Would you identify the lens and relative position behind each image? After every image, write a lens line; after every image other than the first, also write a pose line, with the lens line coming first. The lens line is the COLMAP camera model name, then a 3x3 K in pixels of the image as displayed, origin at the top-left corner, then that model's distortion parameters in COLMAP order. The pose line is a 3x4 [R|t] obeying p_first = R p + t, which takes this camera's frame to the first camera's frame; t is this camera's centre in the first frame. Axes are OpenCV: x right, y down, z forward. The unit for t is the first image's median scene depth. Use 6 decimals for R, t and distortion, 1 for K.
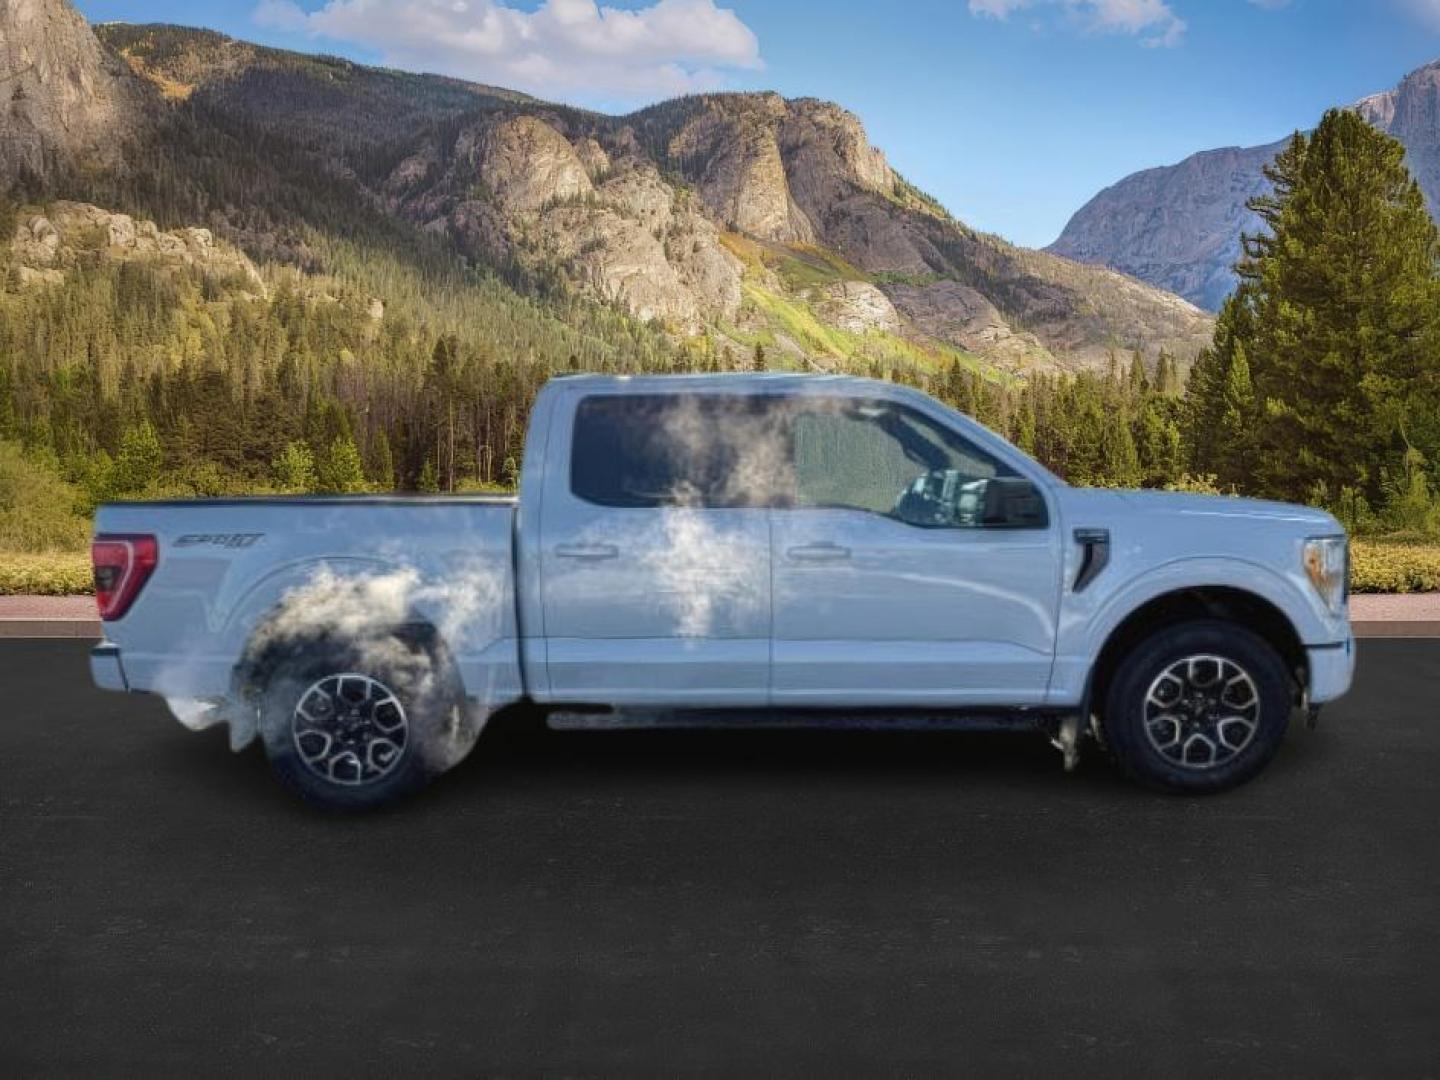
lens RADIAL K [[1055.0, 0, 717.9], [0, 1055.0, 546.1], [0, 0, 1]] dist [0.028523, -0.023625]
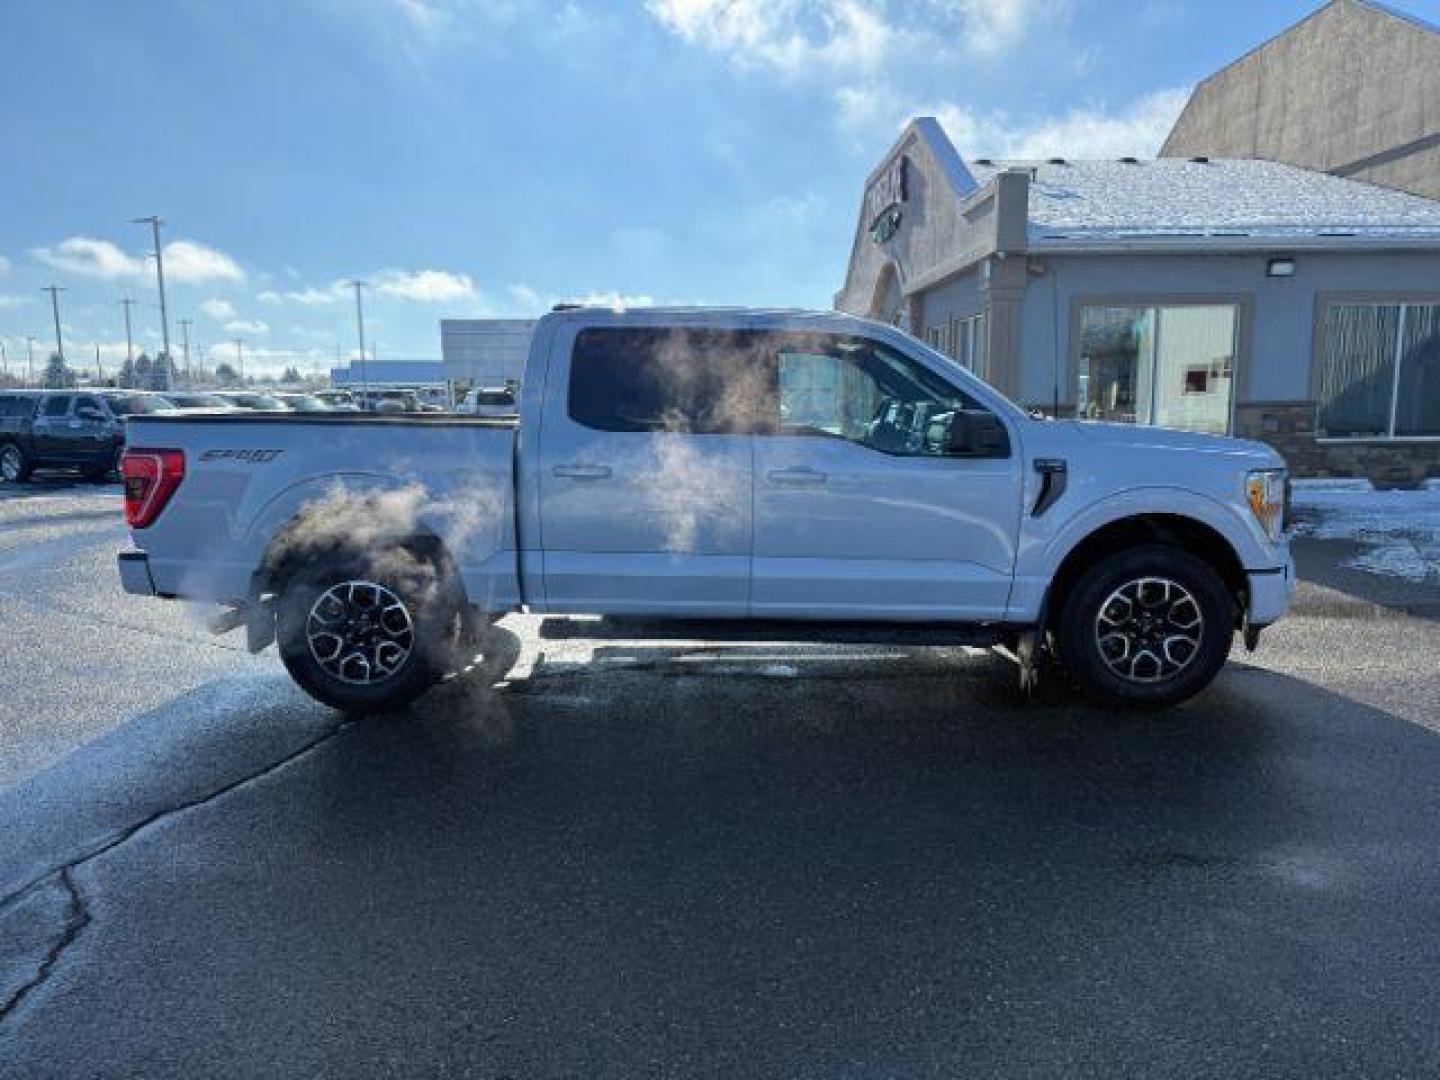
lens RADIAL K [[1097.4, 0, 720.0], [0, 1097.4, 540.0], [0, 0, 1]] dist [-0.004171, -0.002821]
pose [[0.999710, 0.016957, 0.017086, -0.001265], [-0.018096, 0.997460, 0.068889, -0.004904], [-0.015874, -0.069178, 0.997478, -0.119775]]
